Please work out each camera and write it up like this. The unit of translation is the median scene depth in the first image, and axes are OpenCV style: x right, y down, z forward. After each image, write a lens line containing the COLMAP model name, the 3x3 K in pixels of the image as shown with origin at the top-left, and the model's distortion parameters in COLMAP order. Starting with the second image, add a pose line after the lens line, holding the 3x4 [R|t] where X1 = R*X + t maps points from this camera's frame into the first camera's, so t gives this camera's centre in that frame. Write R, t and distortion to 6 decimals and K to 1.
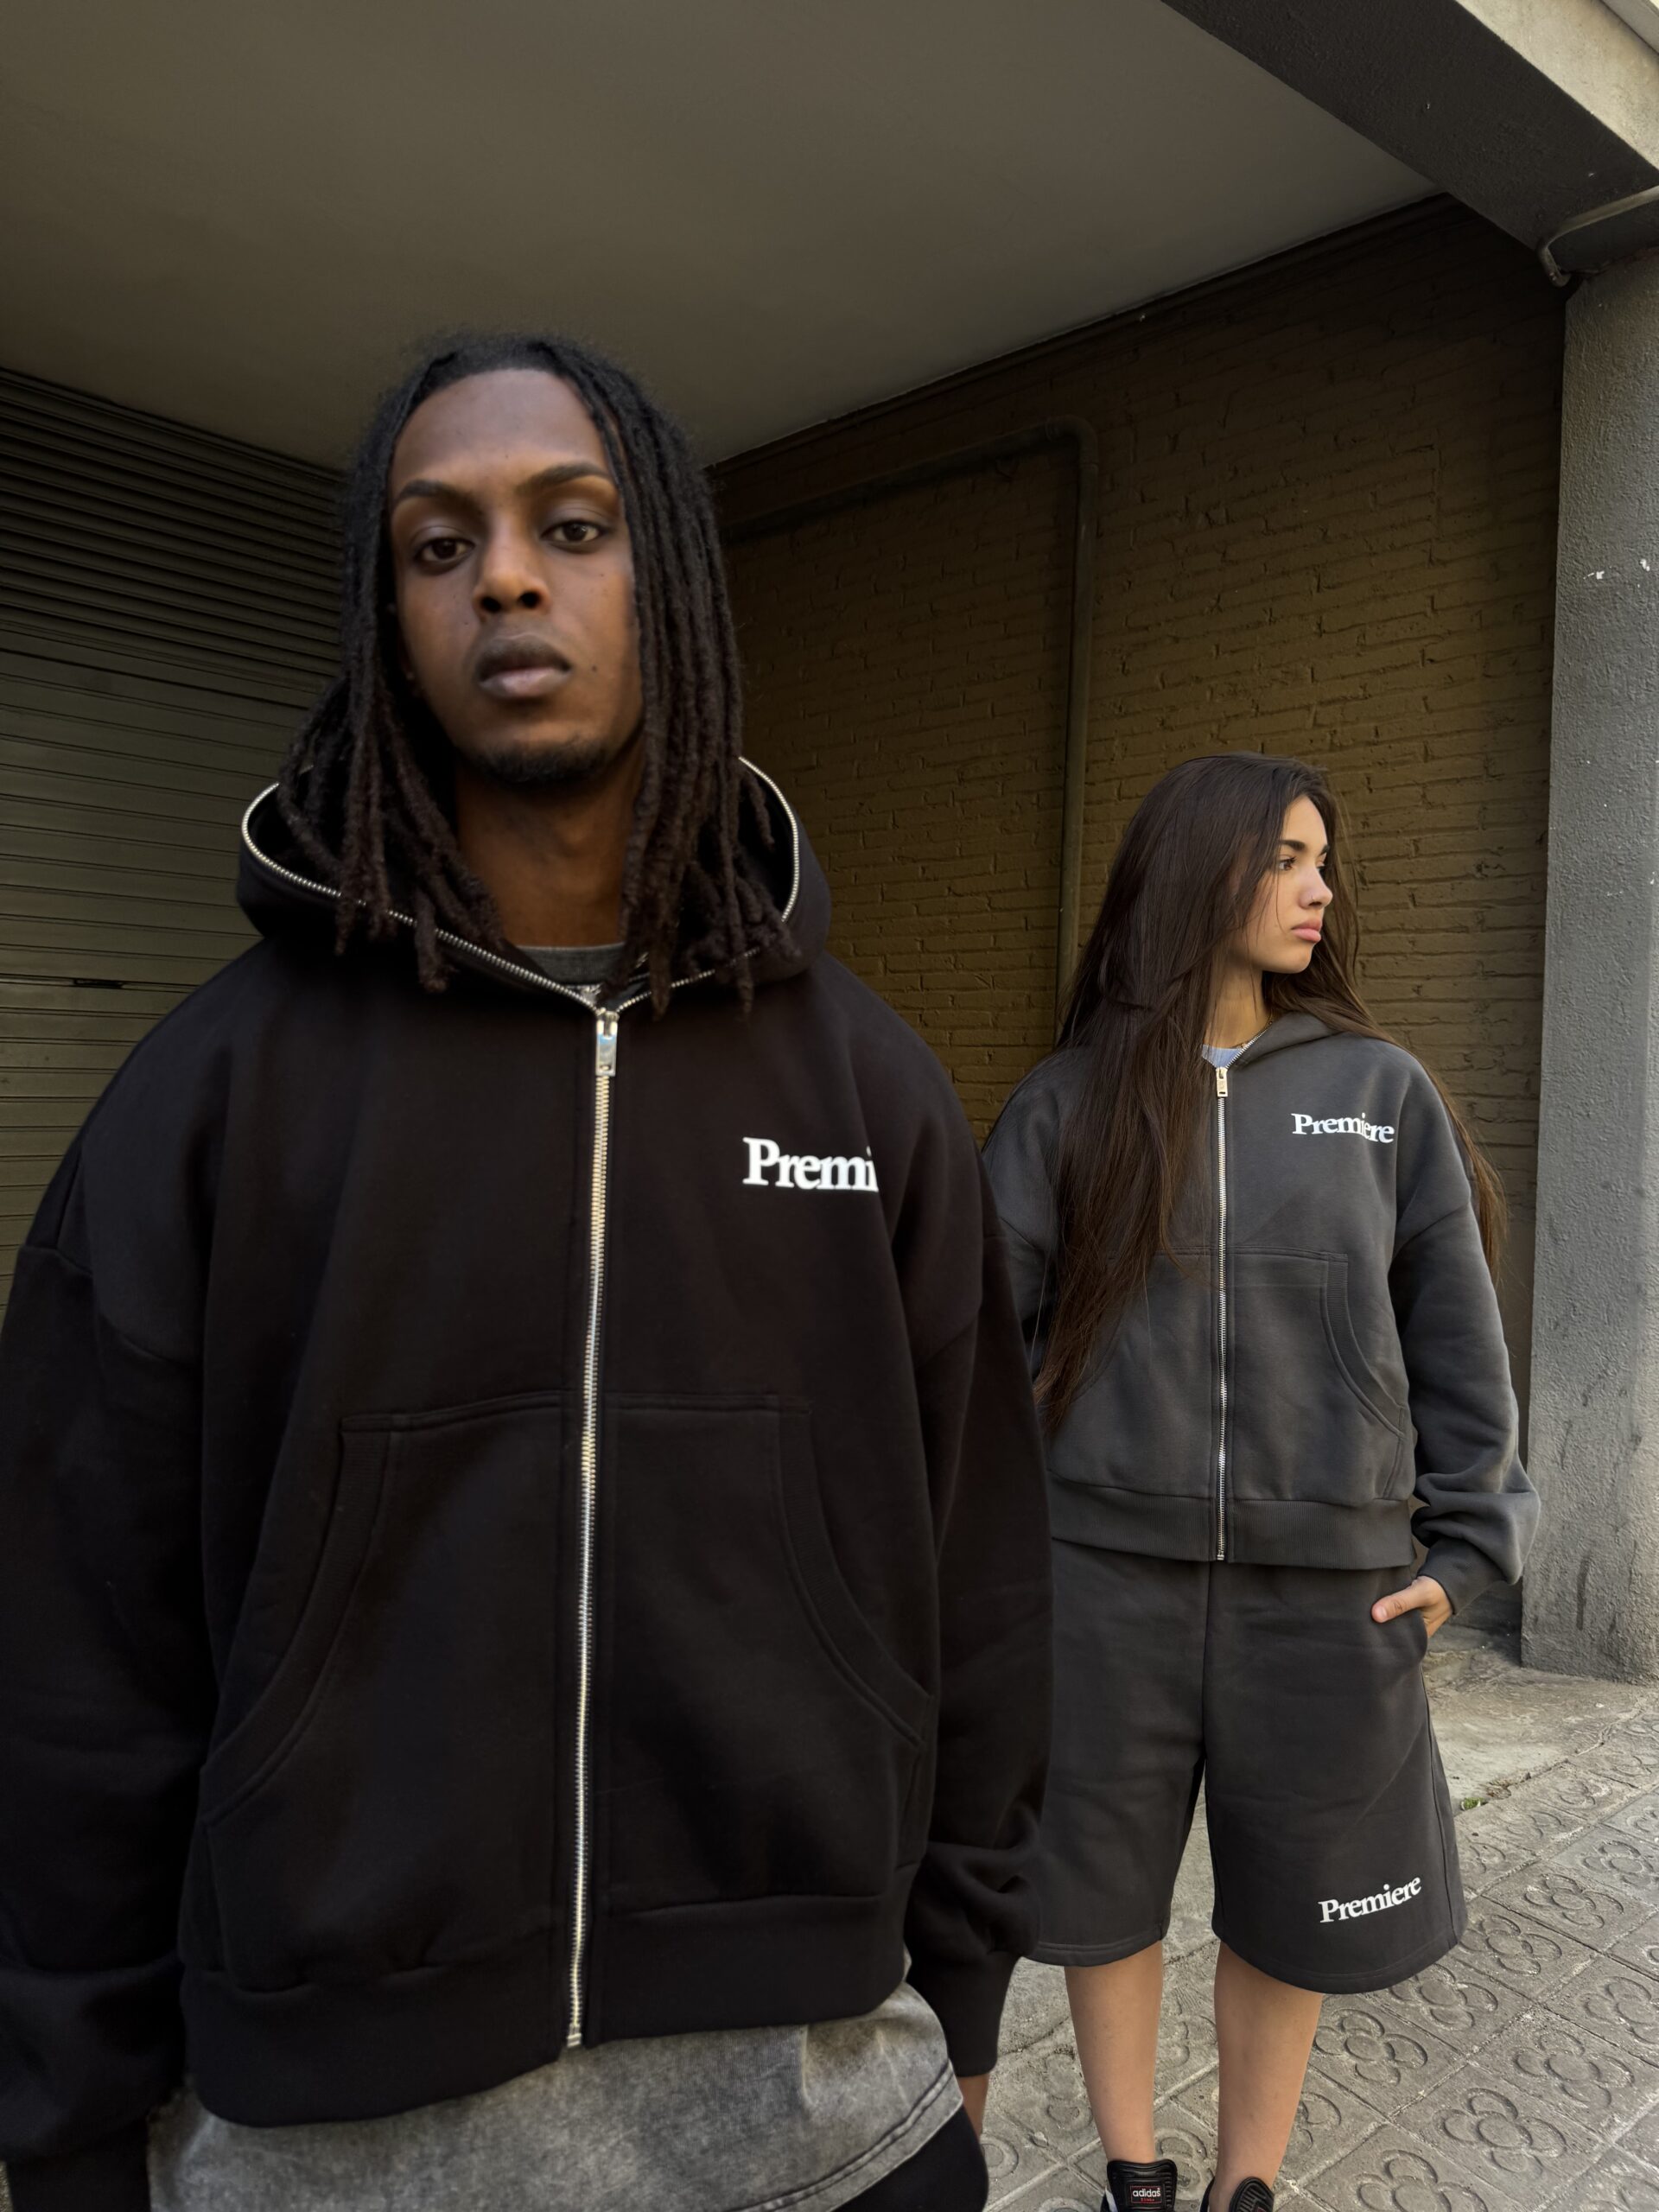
lens RADIAL K [[1495.6, 0, 817.8], [0, 1495.6, 1098.8], [0, 0, 1]] dist [-0.001506, -0.005538]
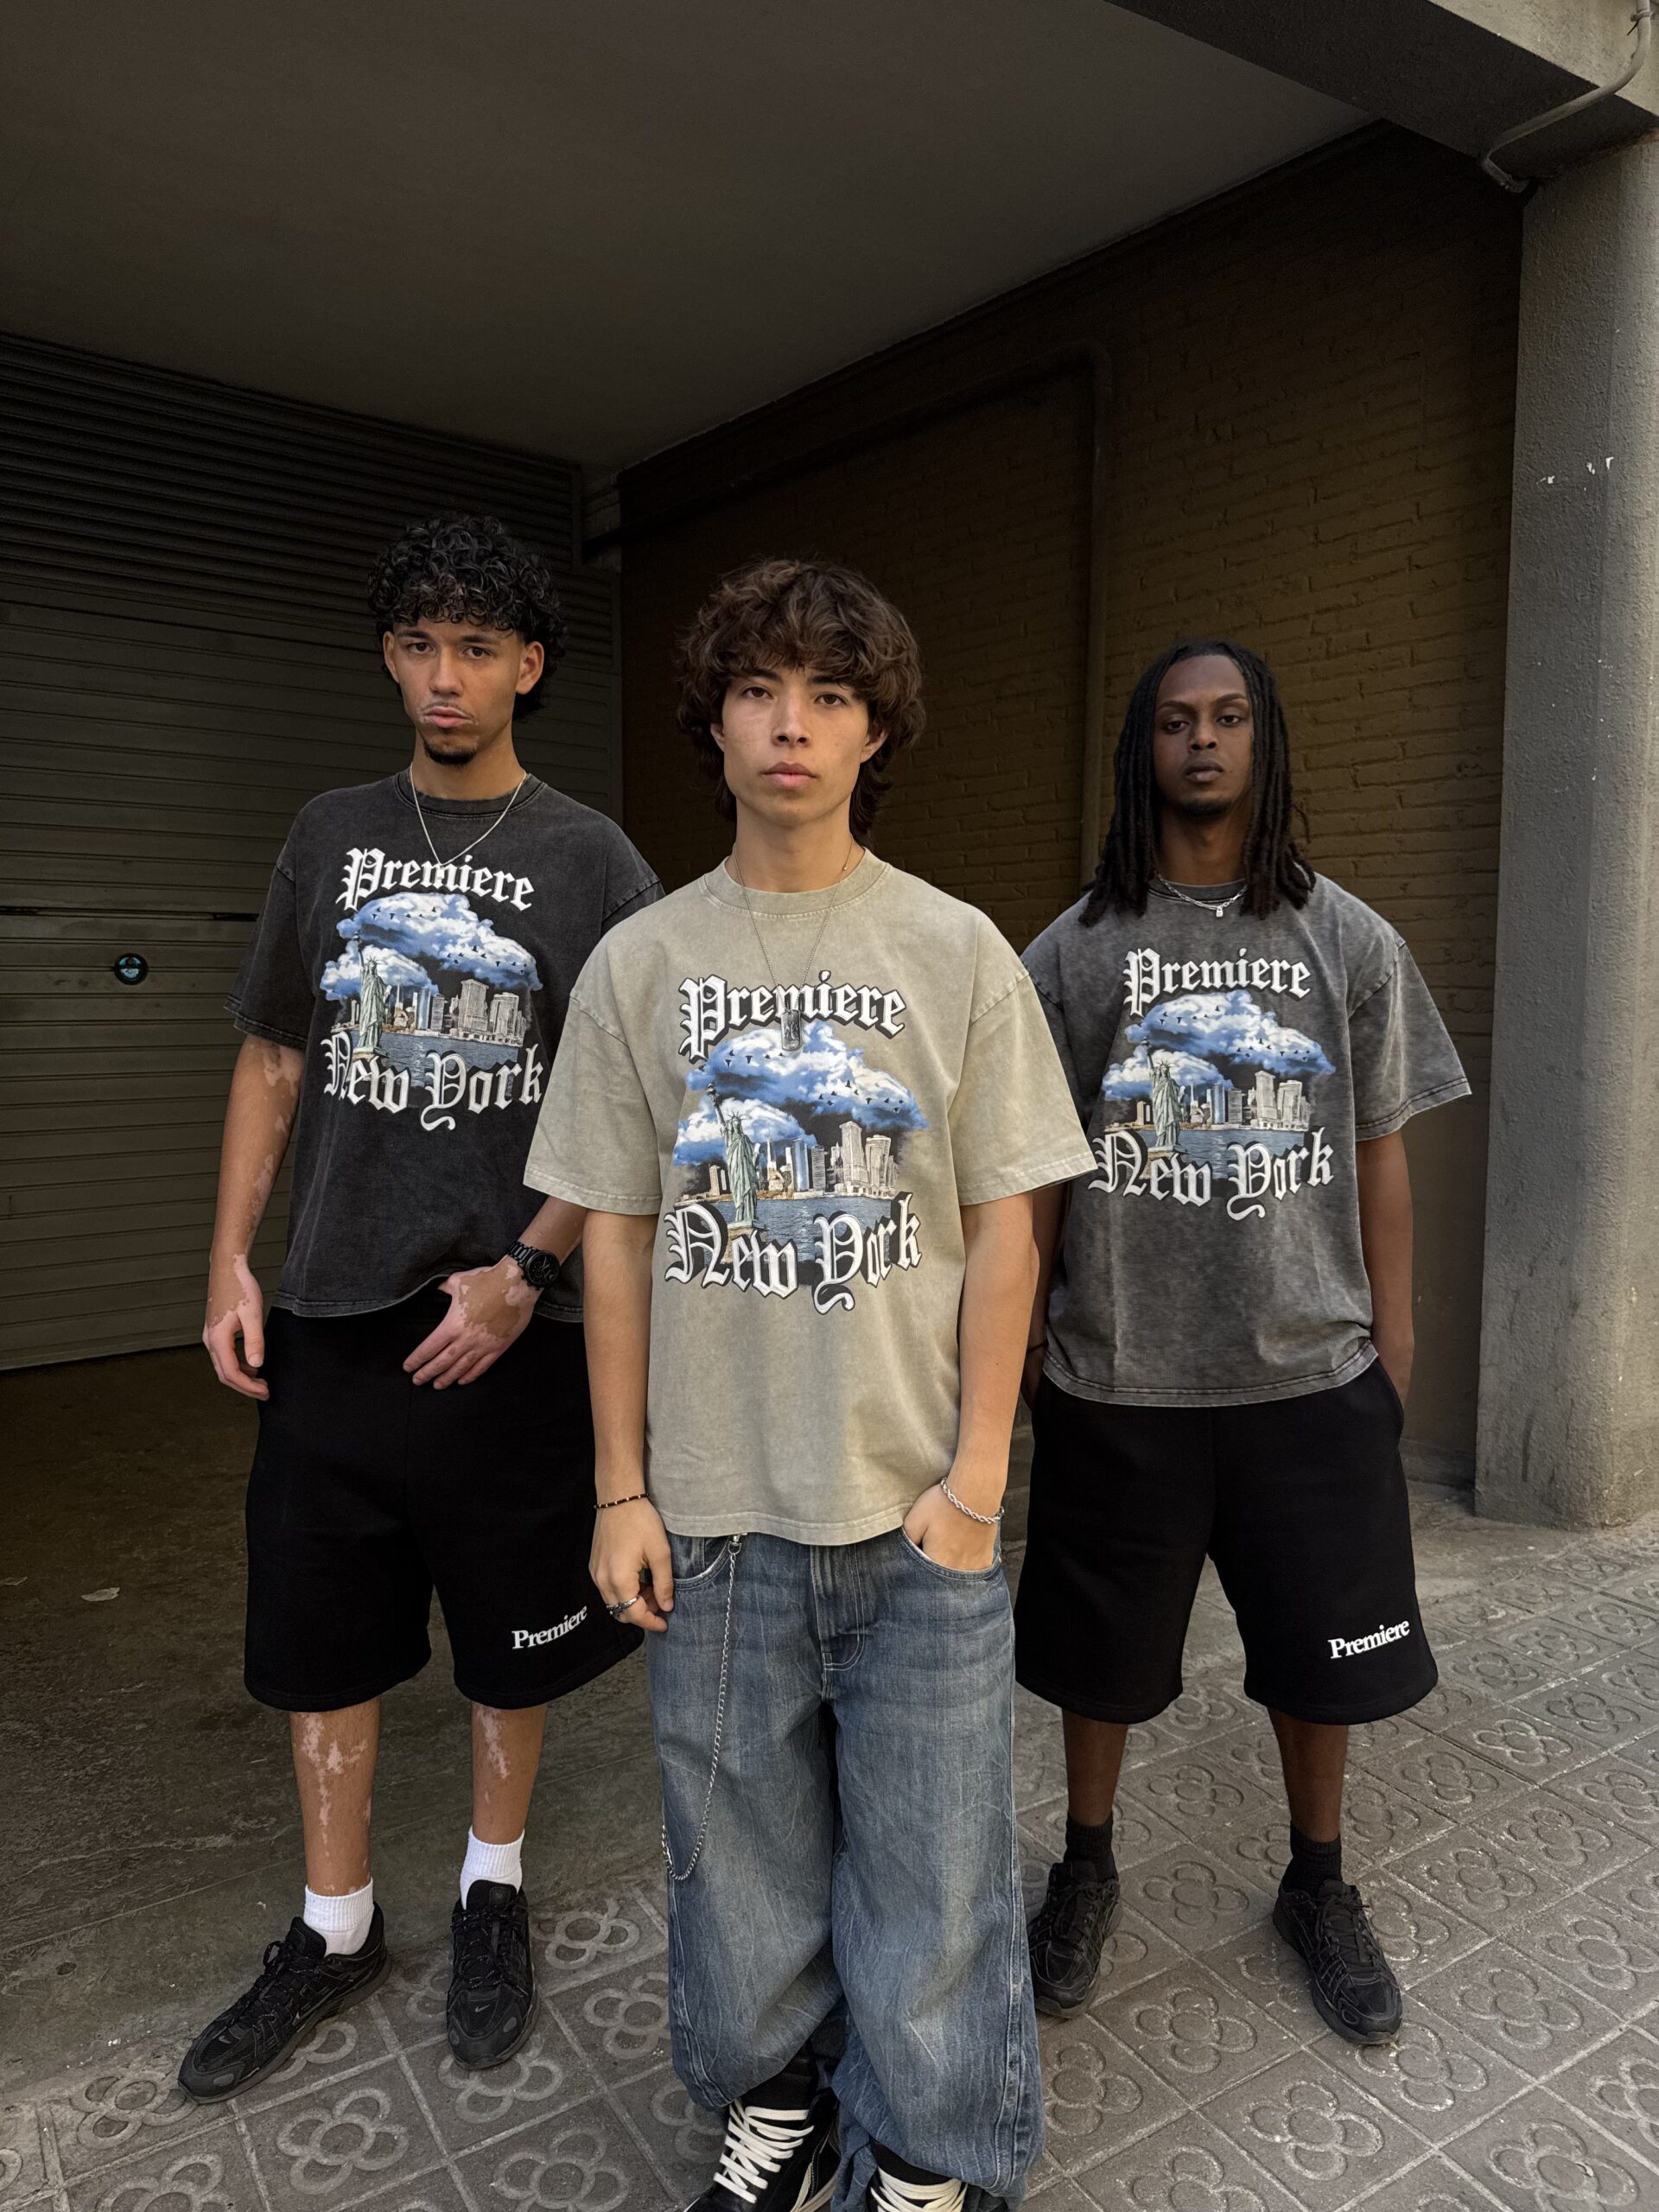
lens RADIAL K [[1495.6, 0, 817.8], [0, 1495.6, 1098.8], [0, 0, 1]] dist [-0.001506, -0.005538]
pose [[0.993275, -0.015173, -0.114782, 0.114569], [0.021824, 0.998141, 0.056907, 0.006465], [0.113705, -0.059030, 0.991759, -0.095426]]
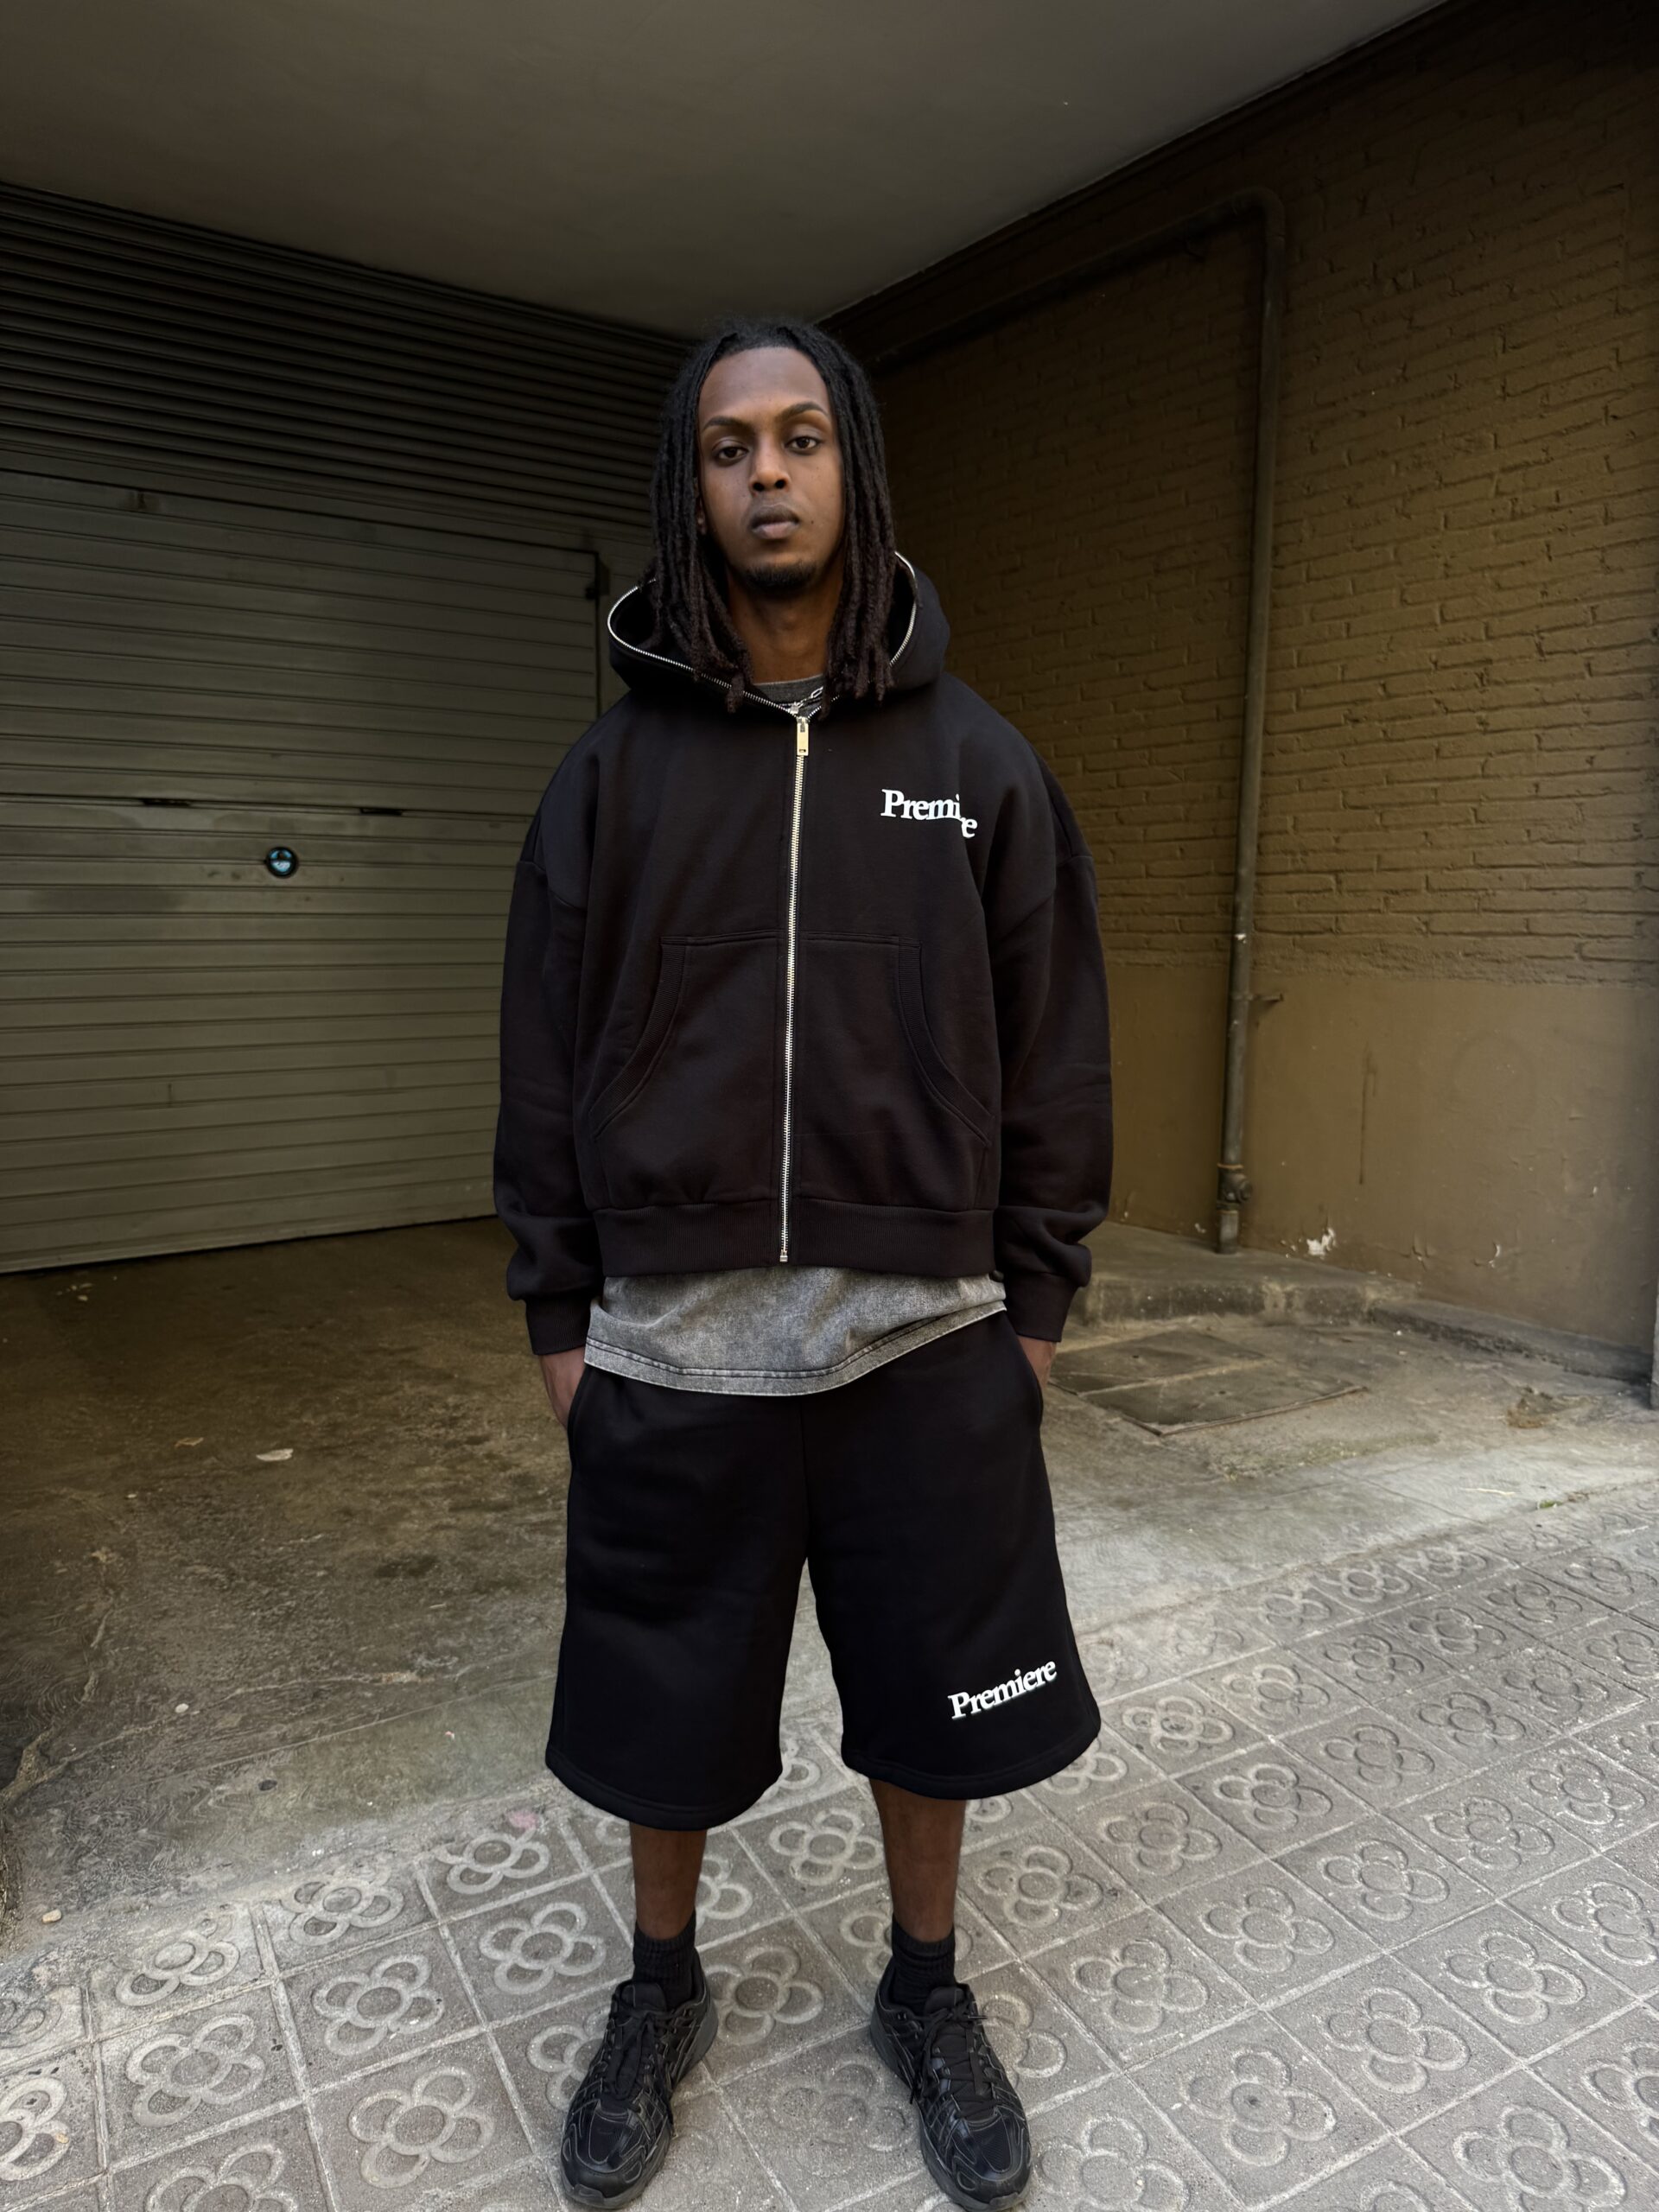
lens RADIAL K [[1501.0, 0, 849.2], [0, 1501.0, 1091.9], [0, 0, 1]] dist [-0.001550, -0.008169]
pose [[0.984573, -0.002161, -0.174962, 0.090827], [0.020756, 0.994306, 0.104521, 0.033017], [0.173740, -0.106540, 0.979012, -0.092653]]
